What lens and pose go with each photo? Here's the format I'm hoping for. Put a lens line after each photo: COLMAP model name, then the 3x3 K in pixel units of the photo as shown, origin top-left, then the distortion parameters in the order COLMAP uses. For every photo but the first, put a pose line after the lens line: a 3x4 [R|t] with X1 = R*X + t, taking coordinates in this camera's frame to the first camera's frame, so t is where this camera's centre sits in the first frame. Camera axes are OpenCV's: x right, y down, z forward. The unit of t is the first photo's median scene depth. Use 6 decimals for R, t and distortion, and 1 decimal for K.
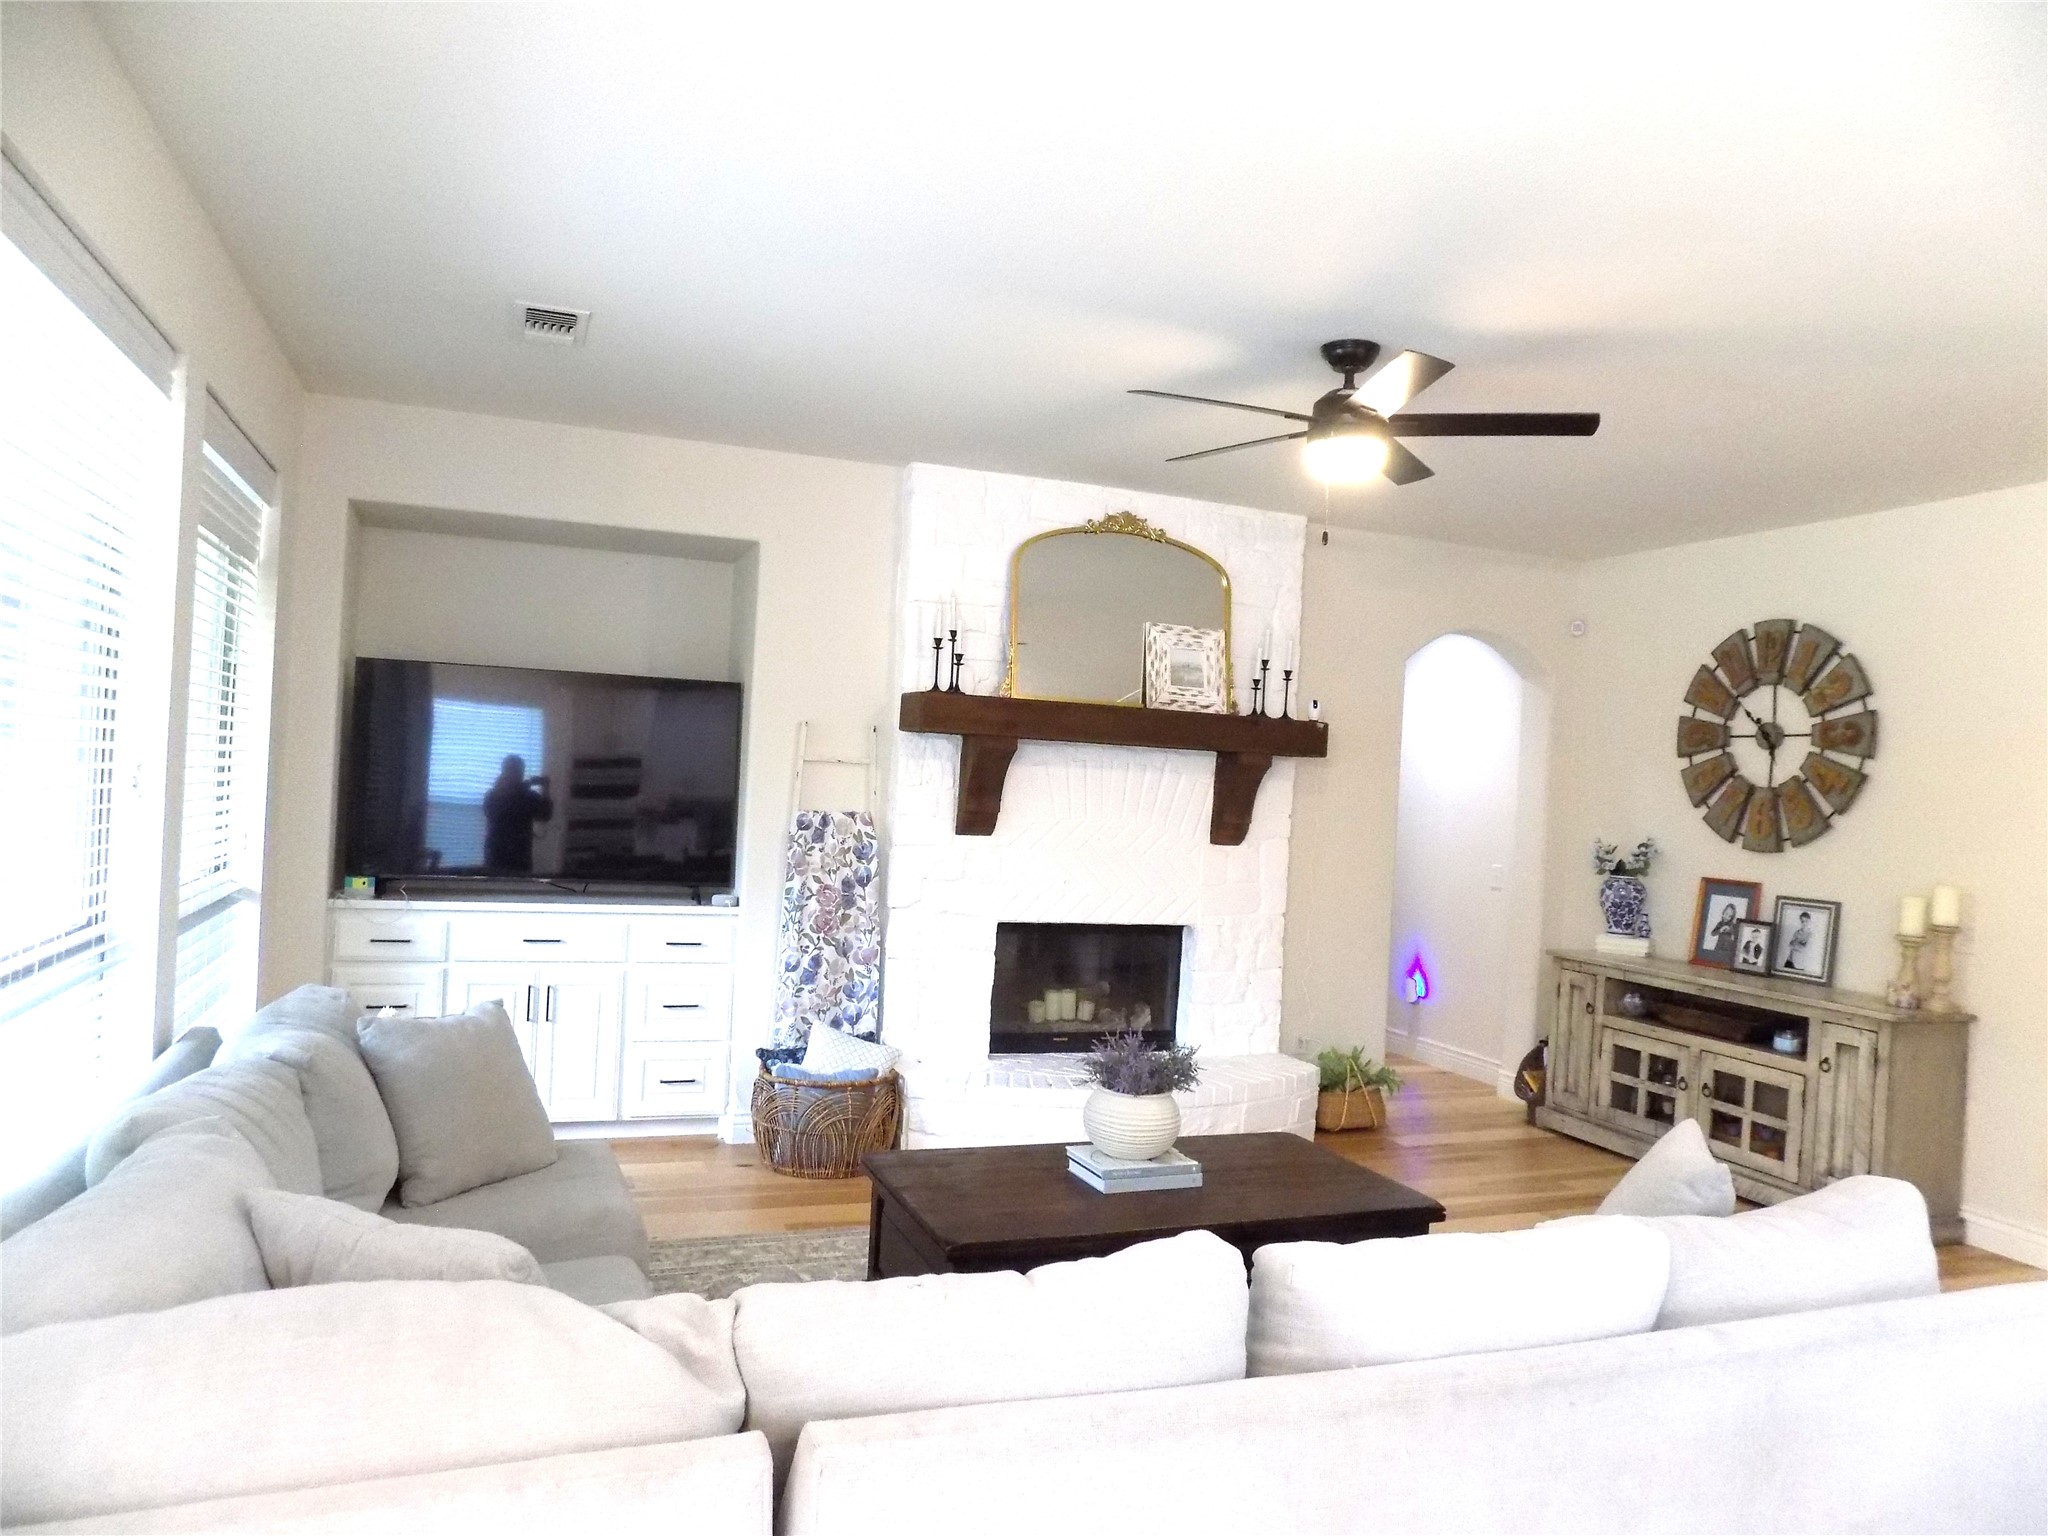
lens RADIAL K [[1431.2, 0, 1052.8], [0, 1431.2, 764.3], [0, 0, 1]] dist [-0.006770, 0.004598]
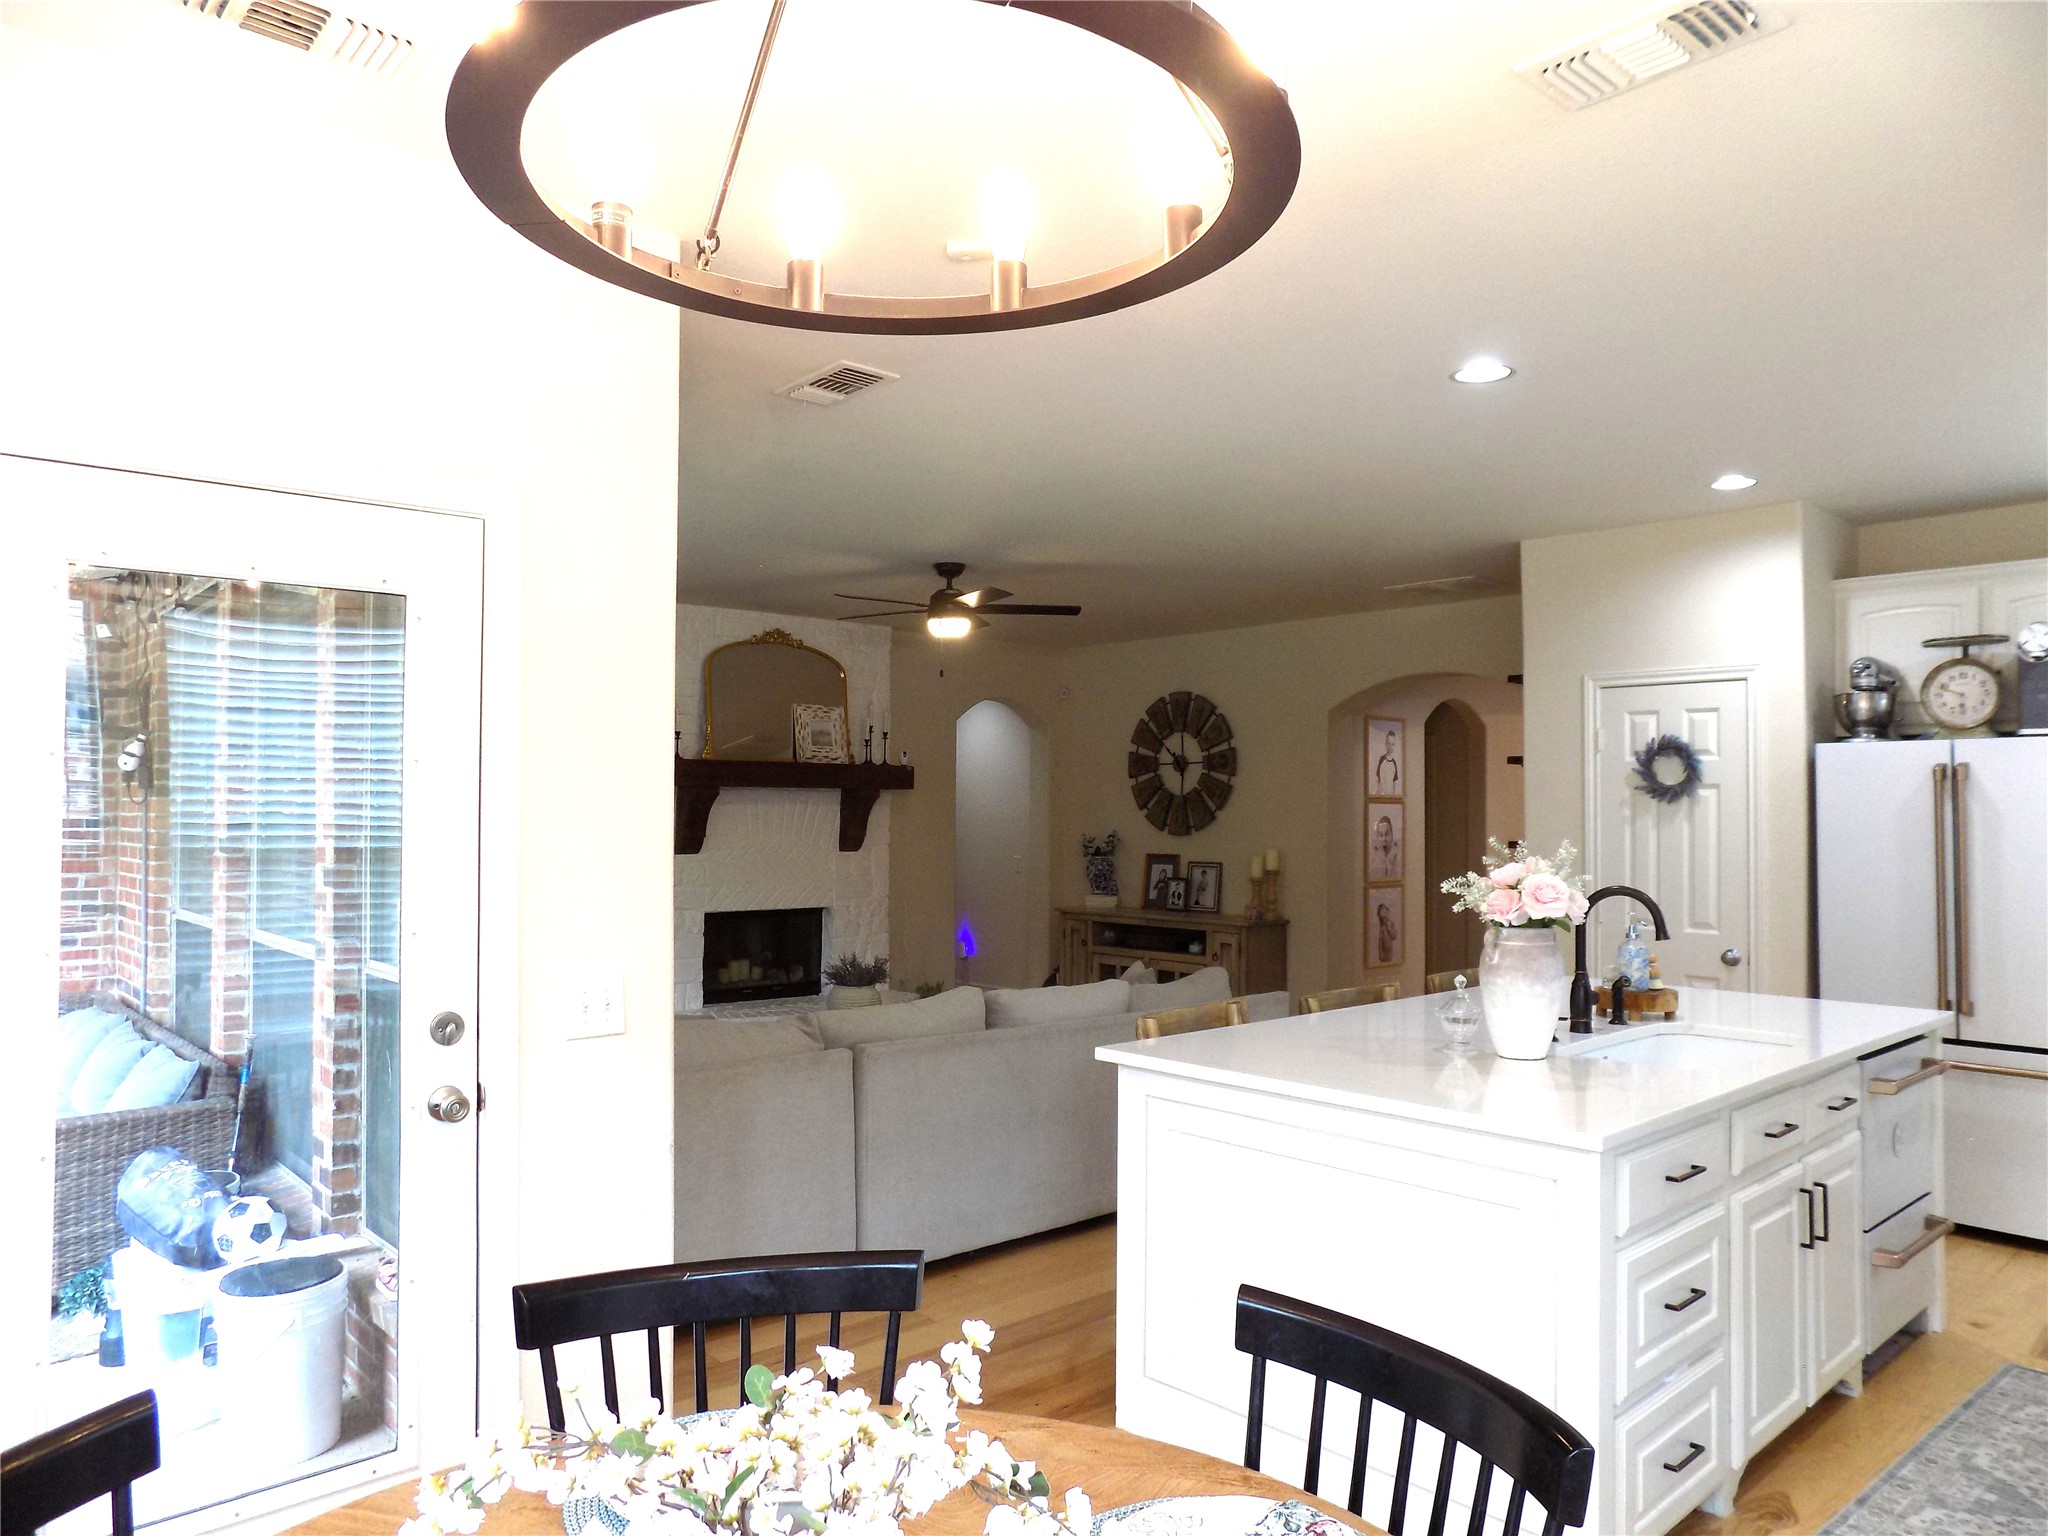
lens RADIAL K [[1431.2, 0, 1052.8], [0, 1431.2, 764.3], [0, 0, 1]] dist [-0.006770, 0.004598]
pose [[0.936757, -0.039951, 0.347694, -0.199213], [0.043987, 0.999025, -0.003720, -0.019357], [-0.347206, 0.018779, 0.937601, -0.473772]]
